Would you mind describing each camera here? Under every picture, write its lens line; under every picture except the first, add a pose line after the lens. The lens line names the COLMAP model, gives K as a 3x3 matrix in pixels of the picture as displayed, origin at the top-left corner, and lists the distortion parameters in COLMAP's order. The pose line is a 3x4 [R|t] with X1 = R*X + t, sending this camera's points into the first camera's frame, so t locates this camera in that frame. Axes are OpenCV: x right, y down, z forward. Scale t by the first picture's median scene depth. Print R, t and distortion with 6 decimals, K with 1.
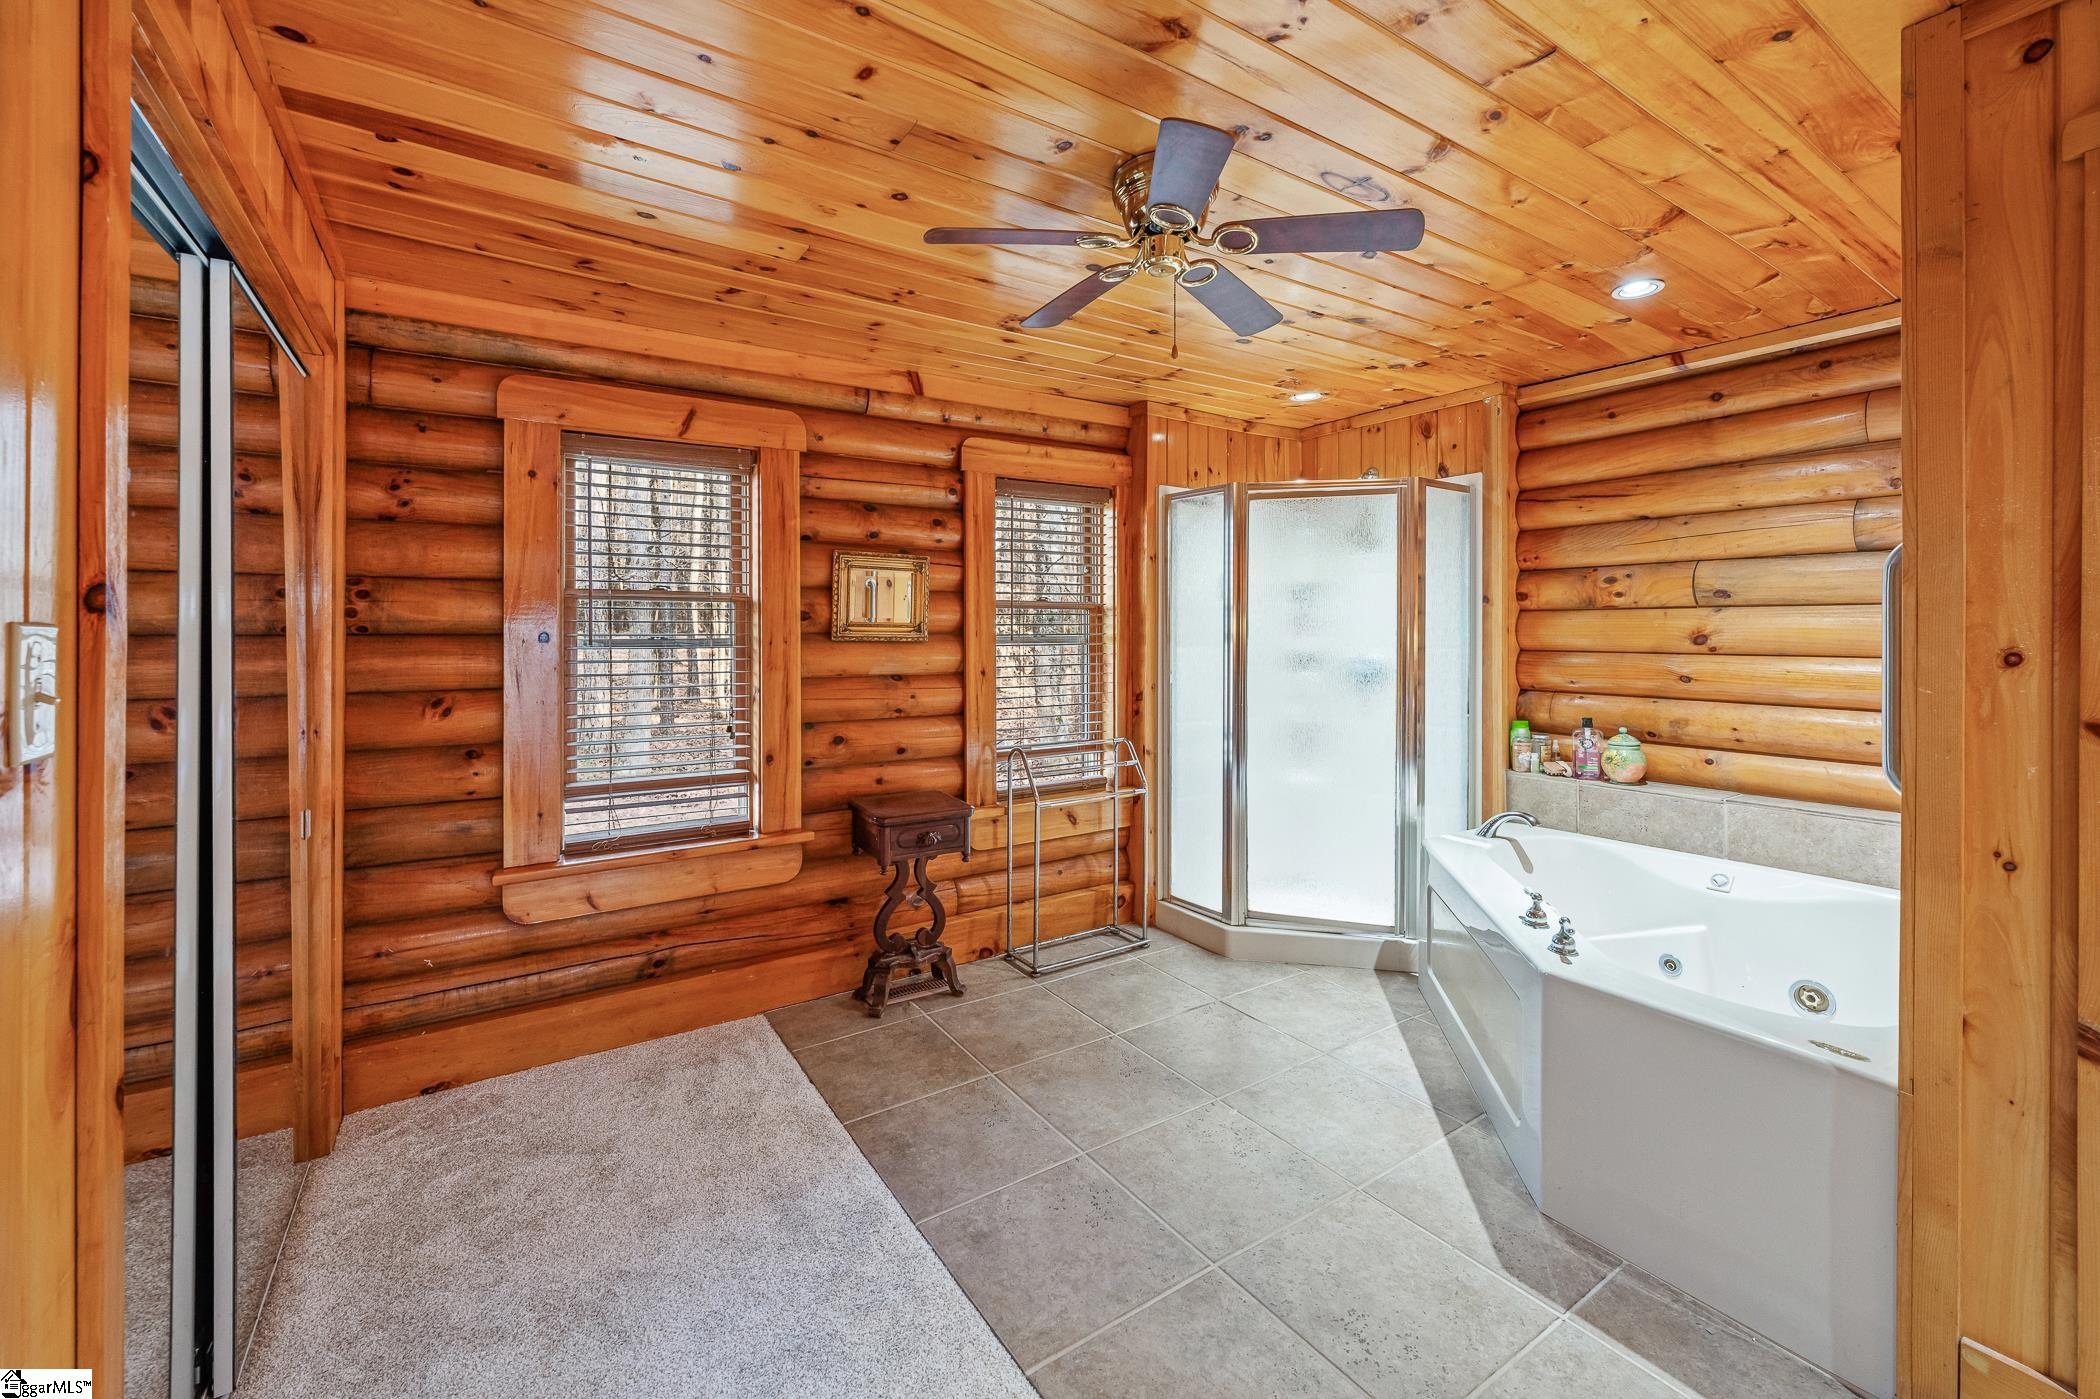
lens RADIAL K [[853.4, 0, 1057.3], [0, 853.4, 638.6], [0, 0, 1]] dist [-0.004087, 0.000914]
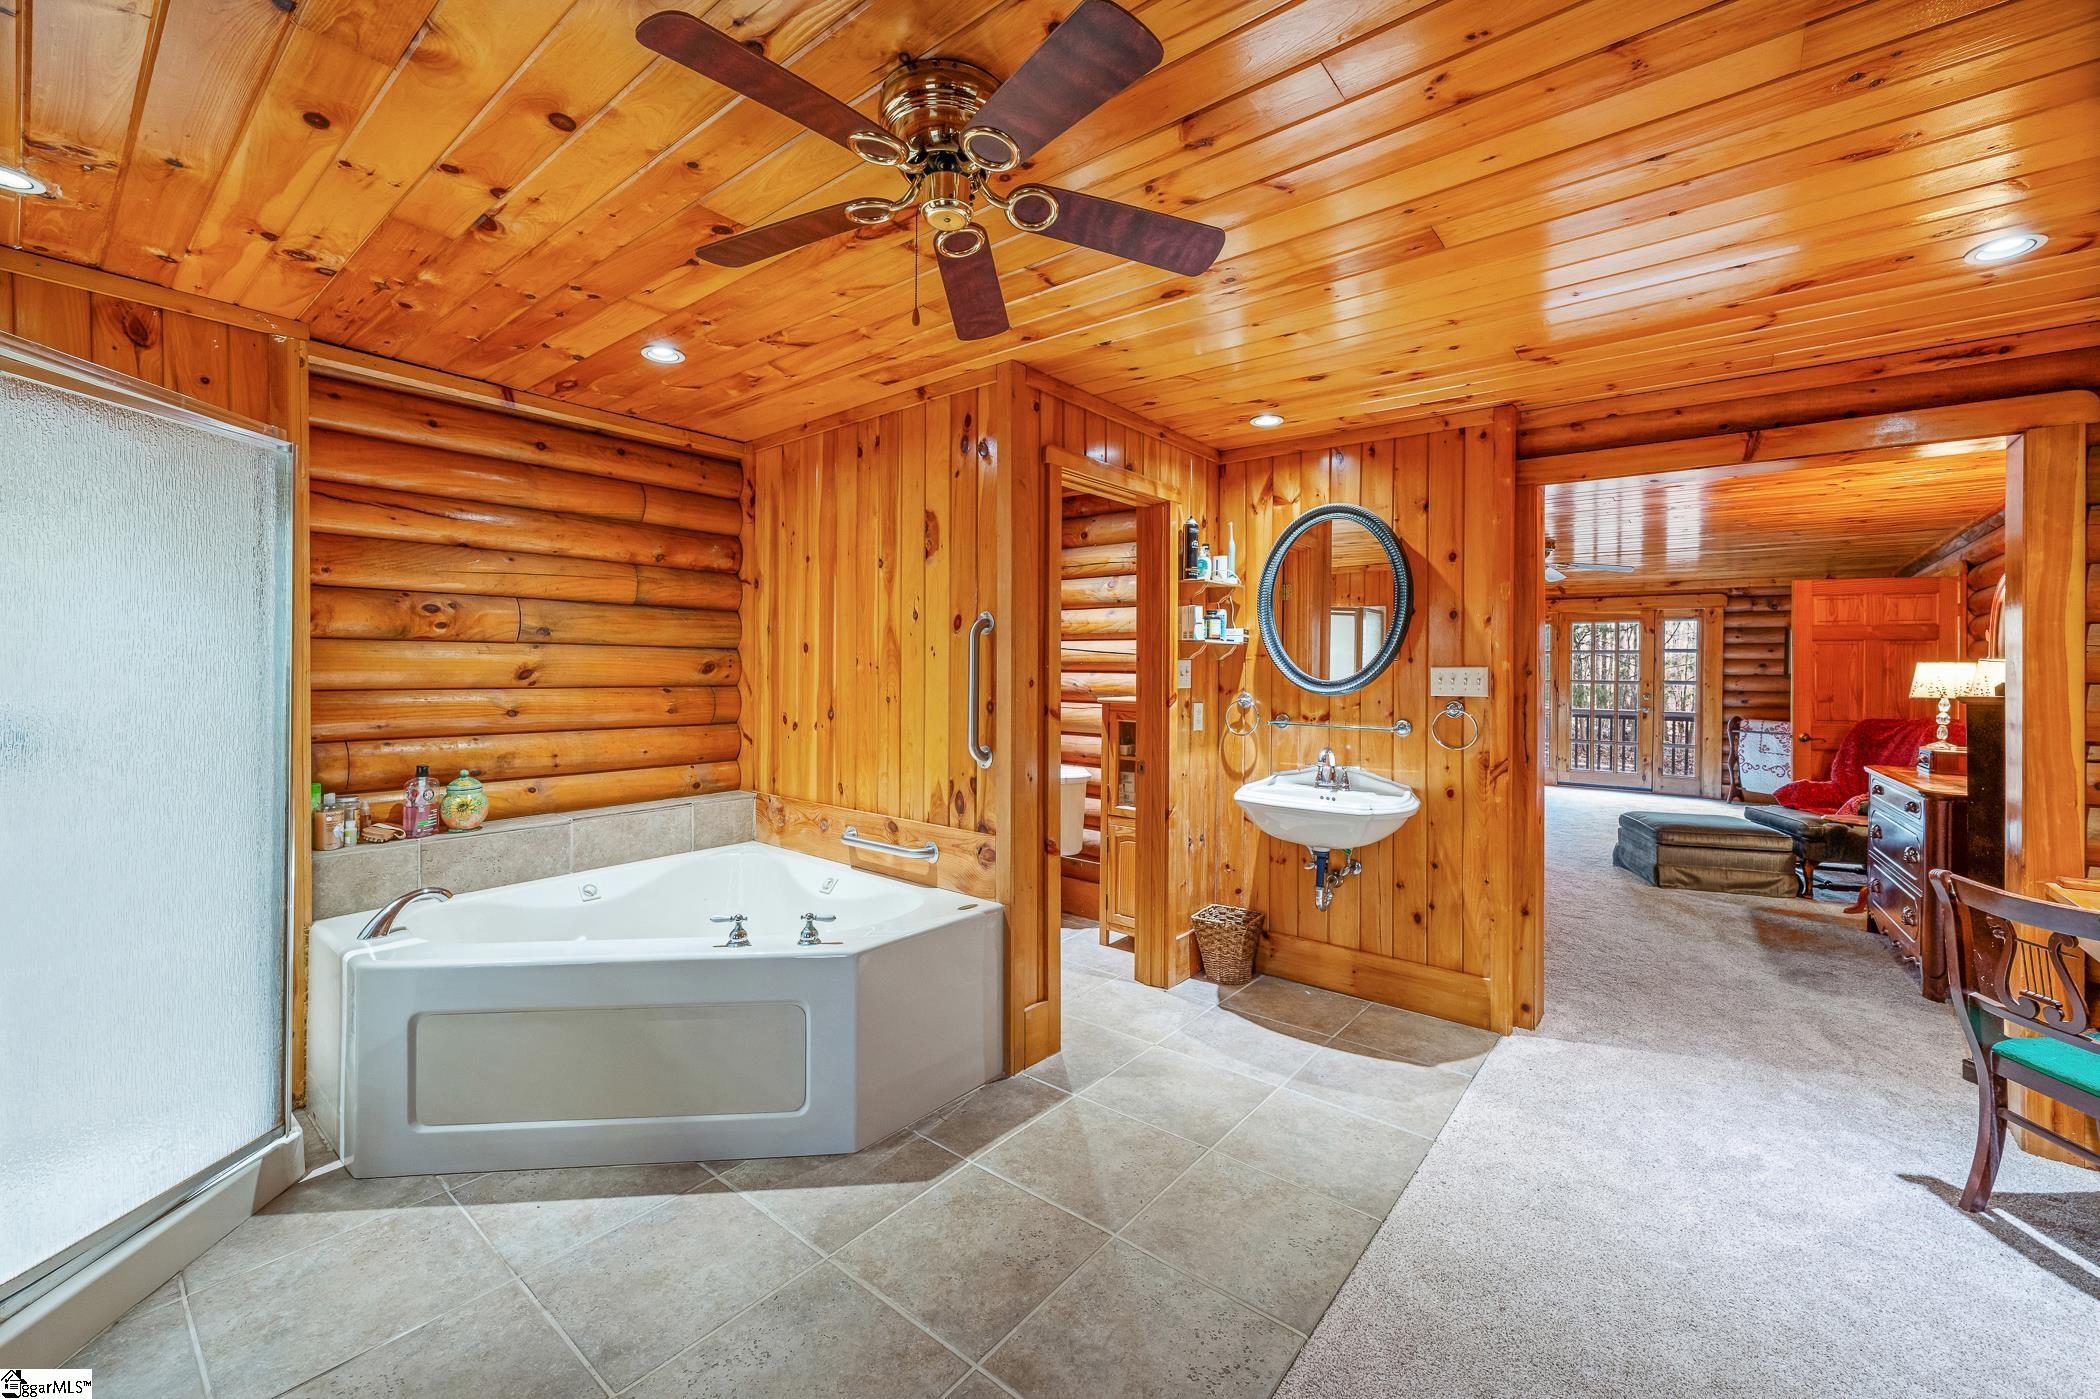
lens RADIAL K [[853.4, 0, 1019.2], [0, 853.4, 675.7], [0, 0, 1]] dist [-0.004087, 0.000914]
pose [[-0.287825, -0.011838, 0.957610, -0.801523], [0.001223, 0.999918, 0.012729, -0.018201], [-0.957682, 0.004834, -0.287787, 1.401471]]
